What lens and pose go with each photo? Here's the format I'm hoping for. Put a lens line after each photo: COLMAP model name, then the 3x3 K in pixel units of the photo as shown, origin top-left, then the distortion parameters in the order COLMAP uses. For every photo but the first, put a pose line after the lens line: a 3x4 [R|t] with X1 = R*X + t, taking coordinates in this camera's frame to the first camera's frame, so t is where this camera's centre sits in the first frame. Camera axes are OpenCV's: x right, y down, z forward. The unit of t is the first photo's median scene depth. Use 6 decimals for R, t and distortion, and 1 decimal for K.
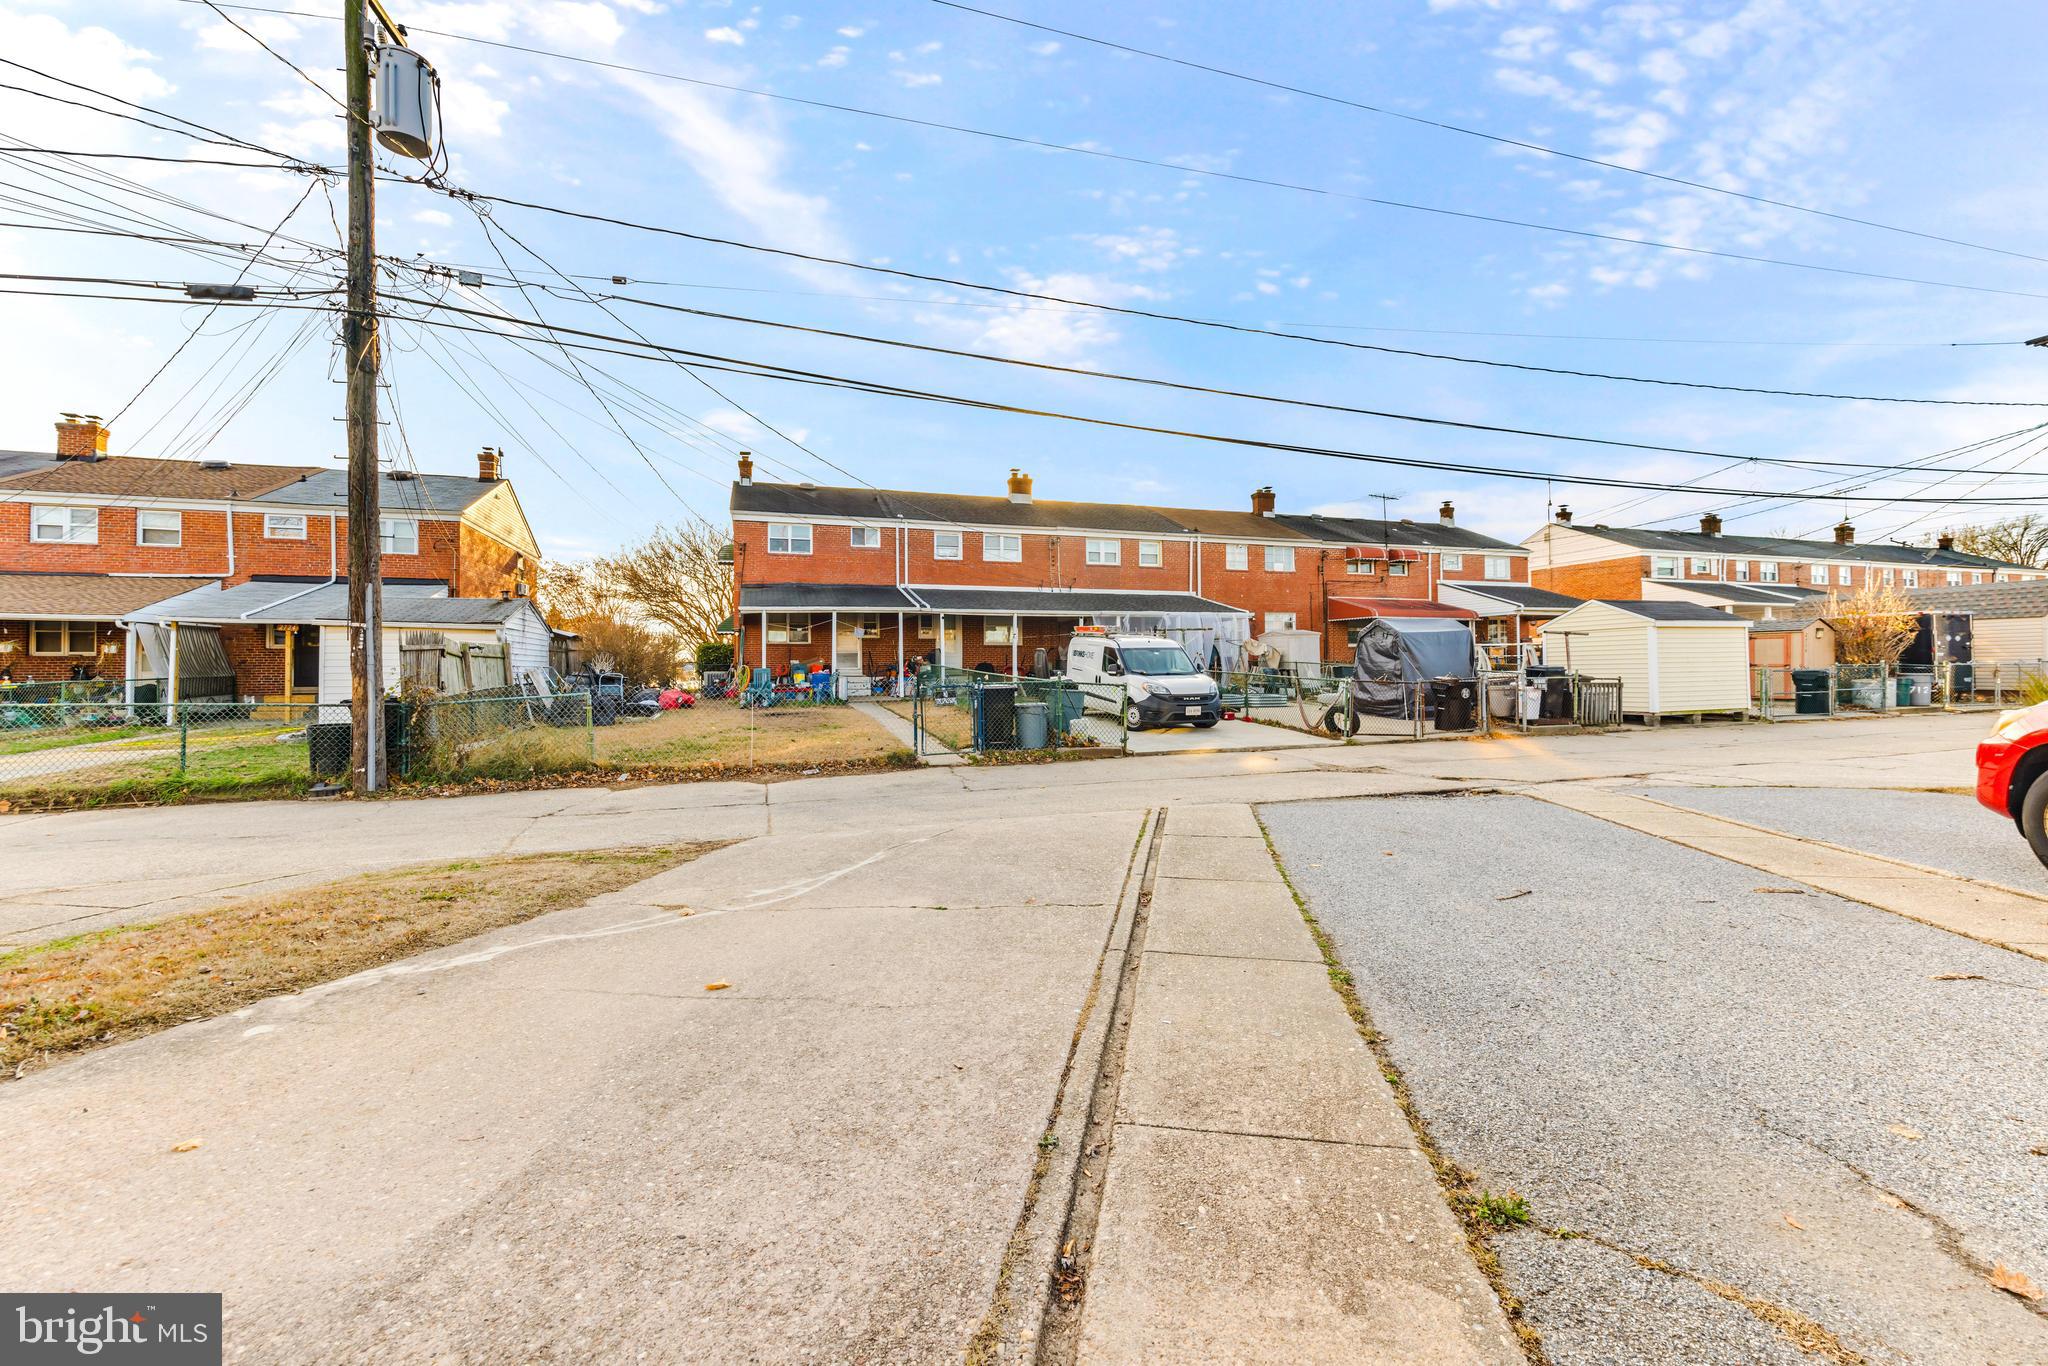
lens RADIAL K [[822.3, 0, 1023.7], [0, 822.3, 662.7], [0, 0, 1]] dist [-0.003701, -0.000048]
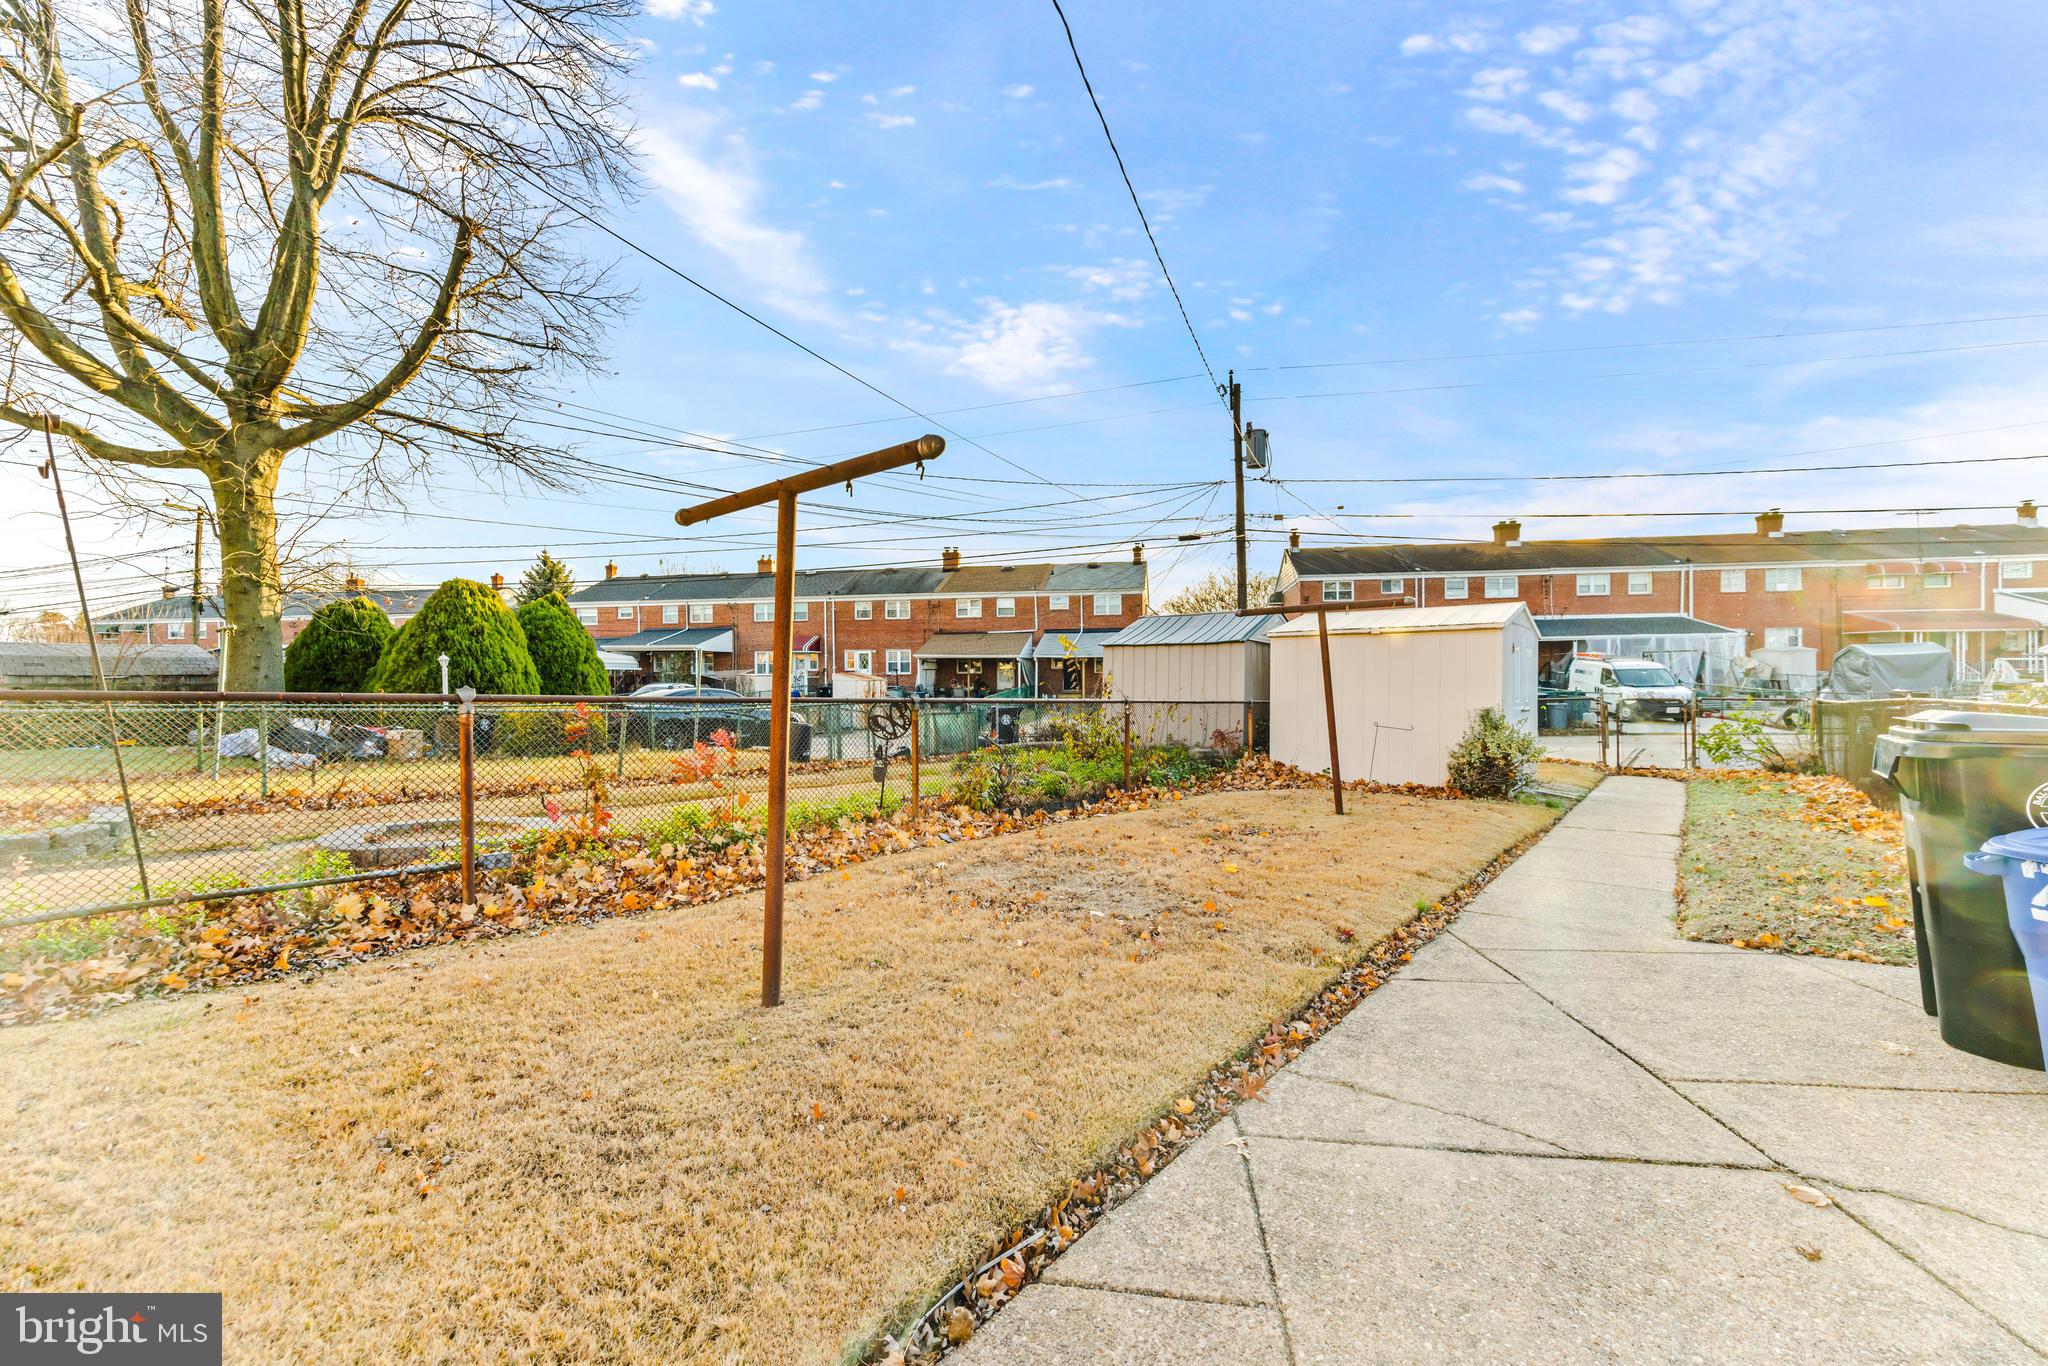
lens RADIAL K [[822.3, 0, 1017.1], [0, 822.3, 678.8], [0, 0, 1]] dist [-0.003701, -0.000048]
pose [[0.878999, 0.000098, -0.476823, -0.089049], [0.008146, 0.999851, 0.015223, -0.021273], [0.476753, -0.017265, 0.878868, -0.585291]]
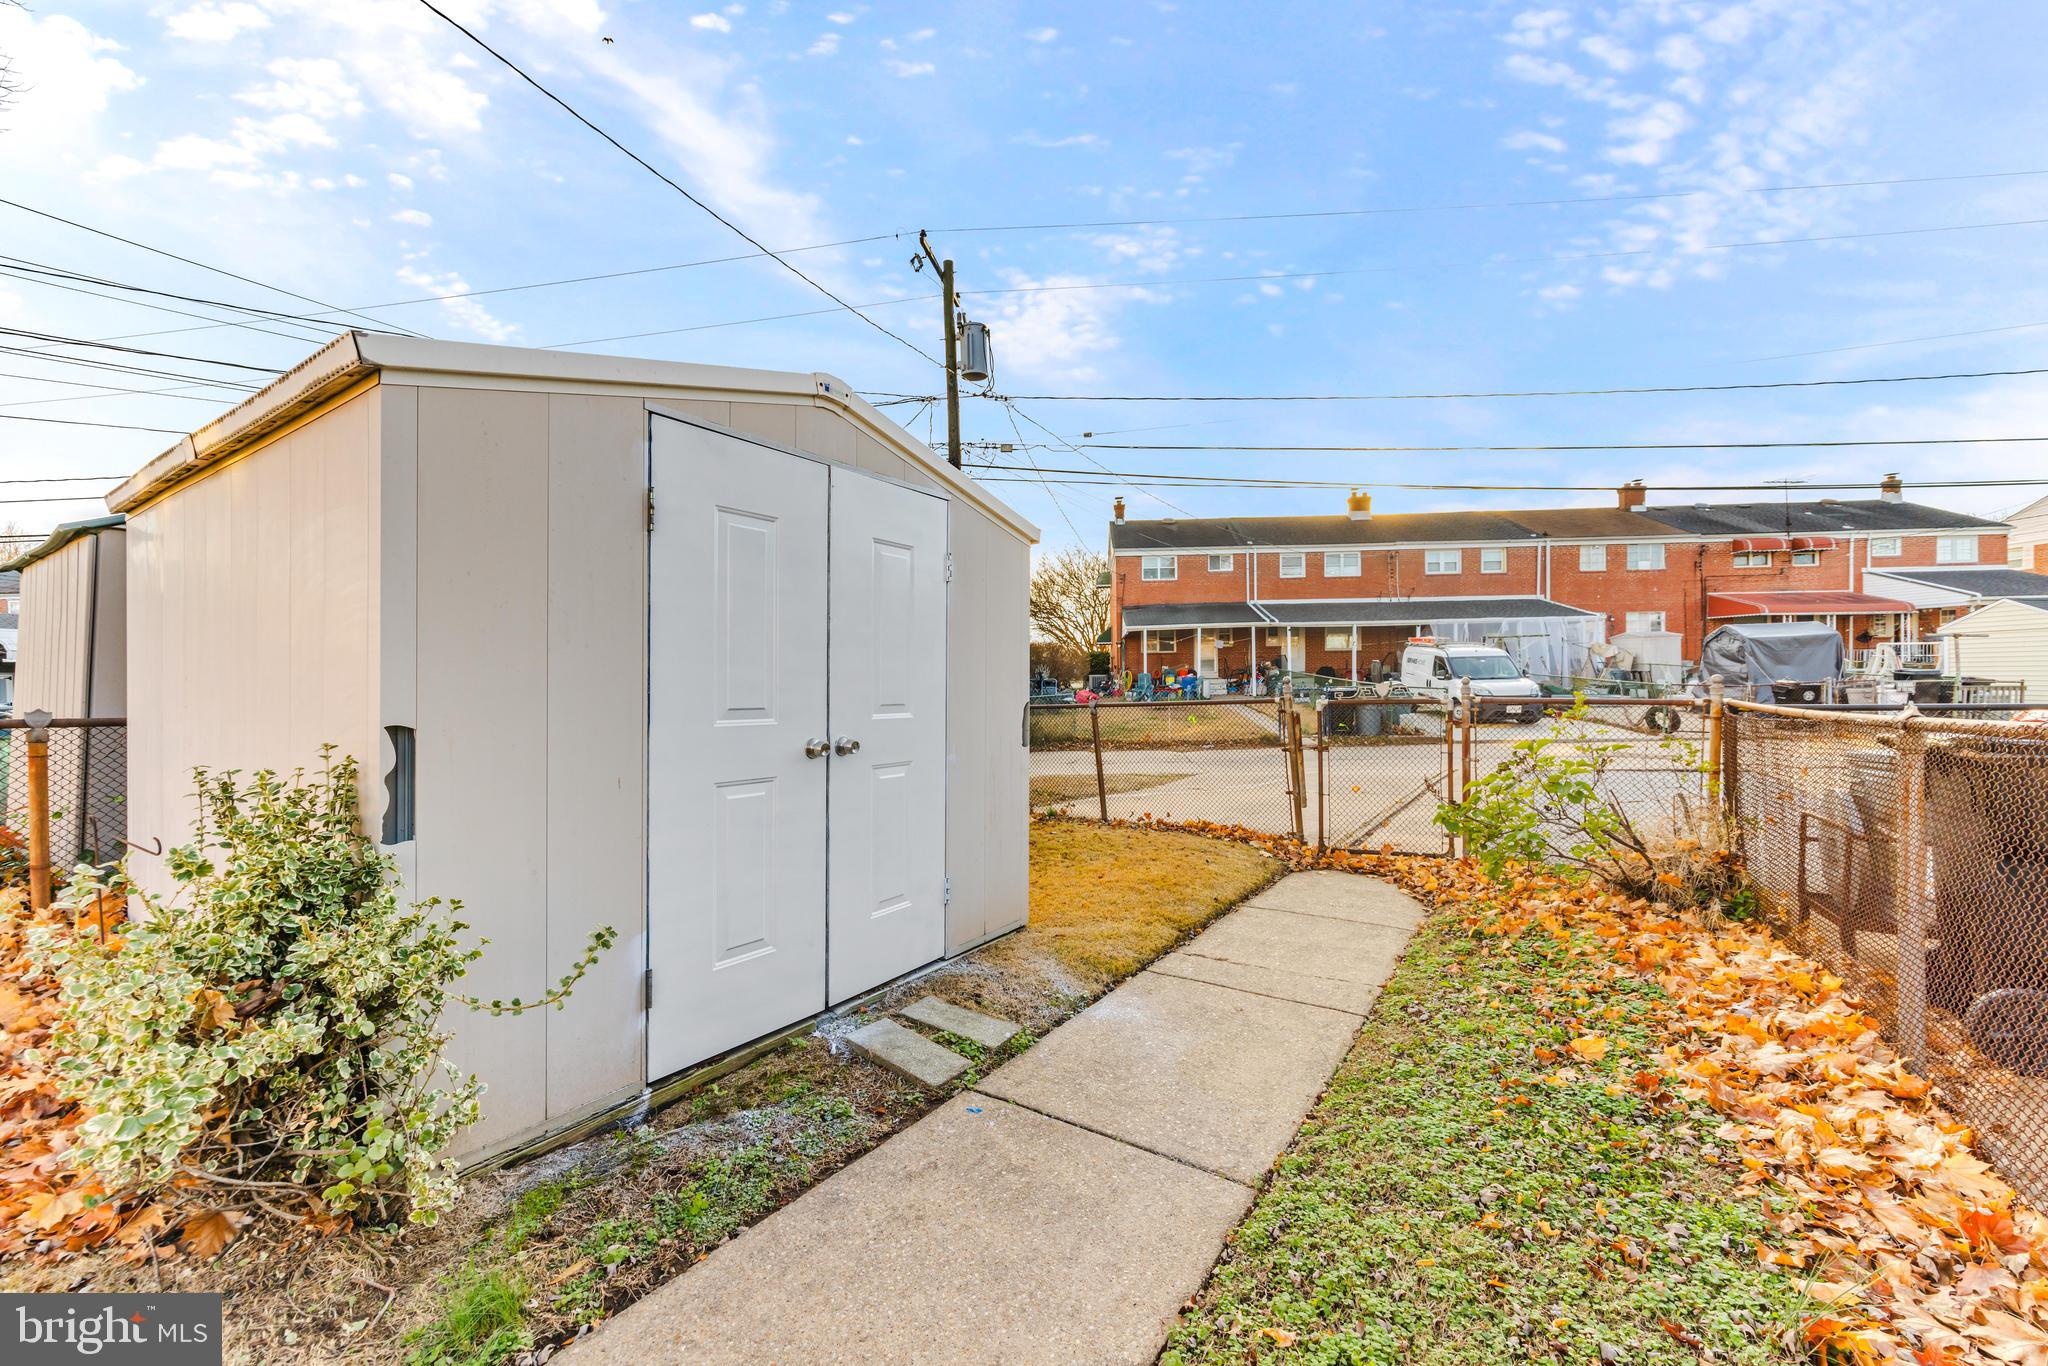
lens RADIAL K [[822.3, 0, 1022.2], [0, 822.3, 682.8], [0, 0, 1]] dist [-0.003701, -0.000048]
pose [[0.923198, -0.001109, -0.384324, 0.001822], [0.011300, 0.999642, 0.024259, -0.010480], [0.384159, -0.026738, 0.922880, -0.233060]]
